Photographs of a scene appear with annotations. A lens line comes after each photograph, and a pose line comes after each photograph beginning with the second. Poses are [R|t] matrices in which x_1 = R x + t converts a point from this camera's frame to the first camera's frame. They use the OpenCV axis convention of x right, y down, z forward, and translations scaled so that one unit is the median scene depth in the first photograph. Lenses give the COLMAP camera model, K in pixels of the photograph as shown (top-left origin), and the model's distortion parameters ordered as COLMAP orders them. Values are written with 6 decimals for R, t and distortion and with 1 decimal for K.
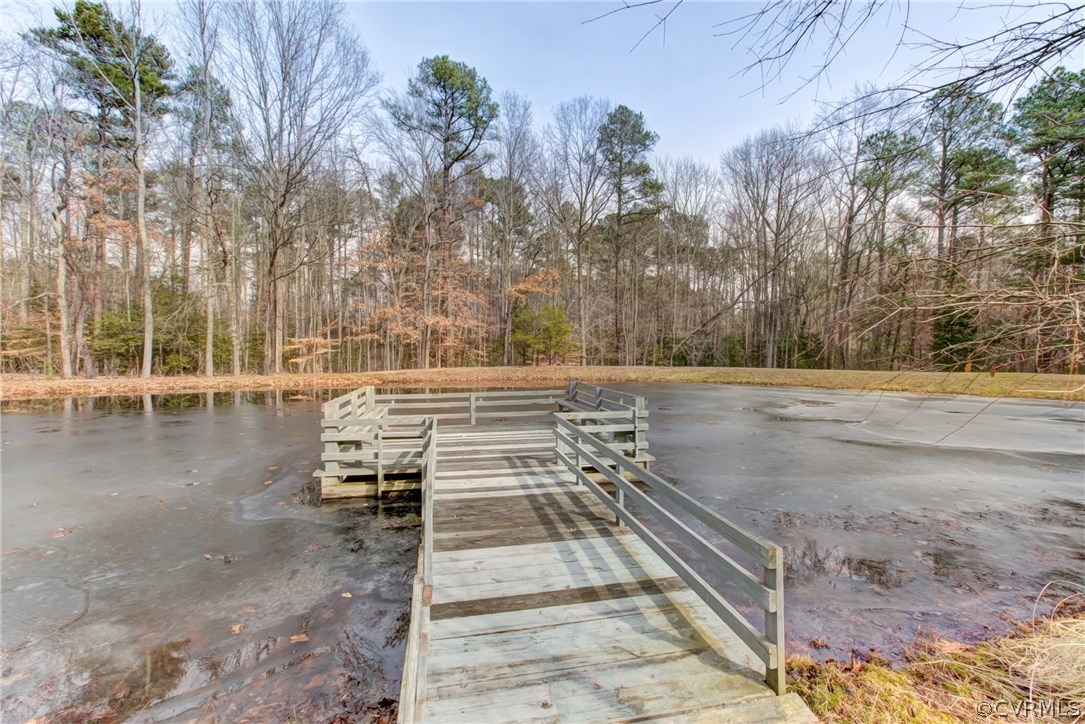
lens RADIAL K [[470.6, 0, 542.5], [0, 470.6, 362.0], [0, 0, 1]] dist [0.038219, 0.000012]
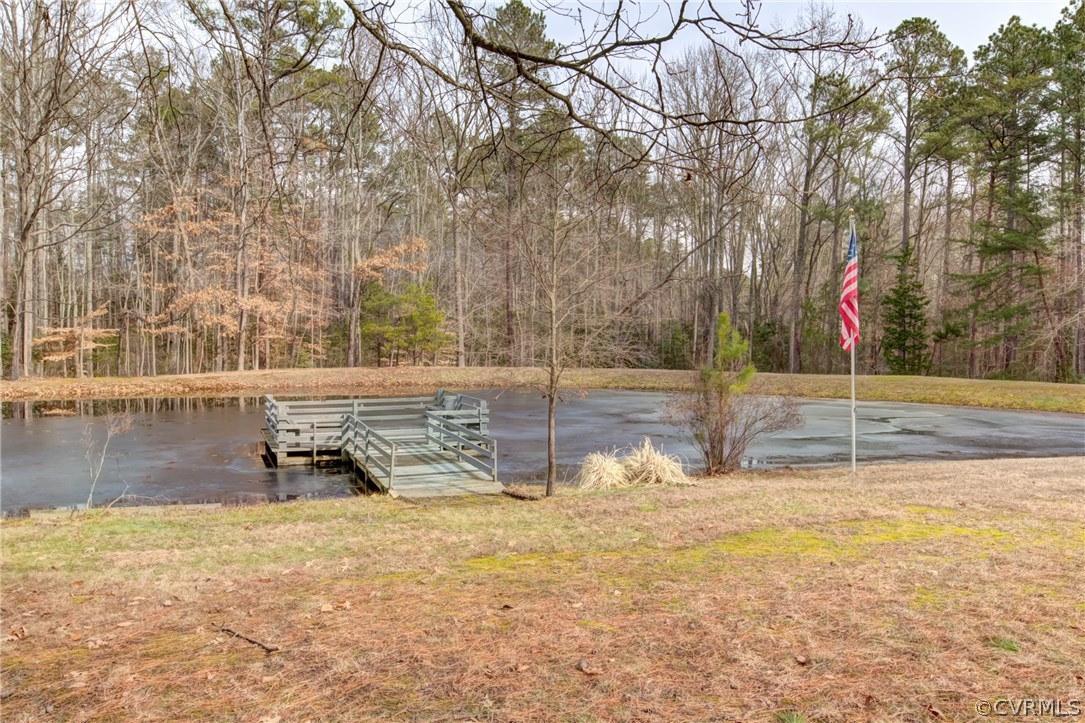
lens RADIAL K [[830.6, 0, 542.5], [0, 830.6, 361.5], [0, 0, 1]] dist [-0.009584, -0.001700]
pose [[0.984627, 0.000678, 0.174671, -0.015158], [-0.002907, 0.999918, 0.012506, -0.017979], [-0.174648, -0.012821, 0.984547, -0.350690]]
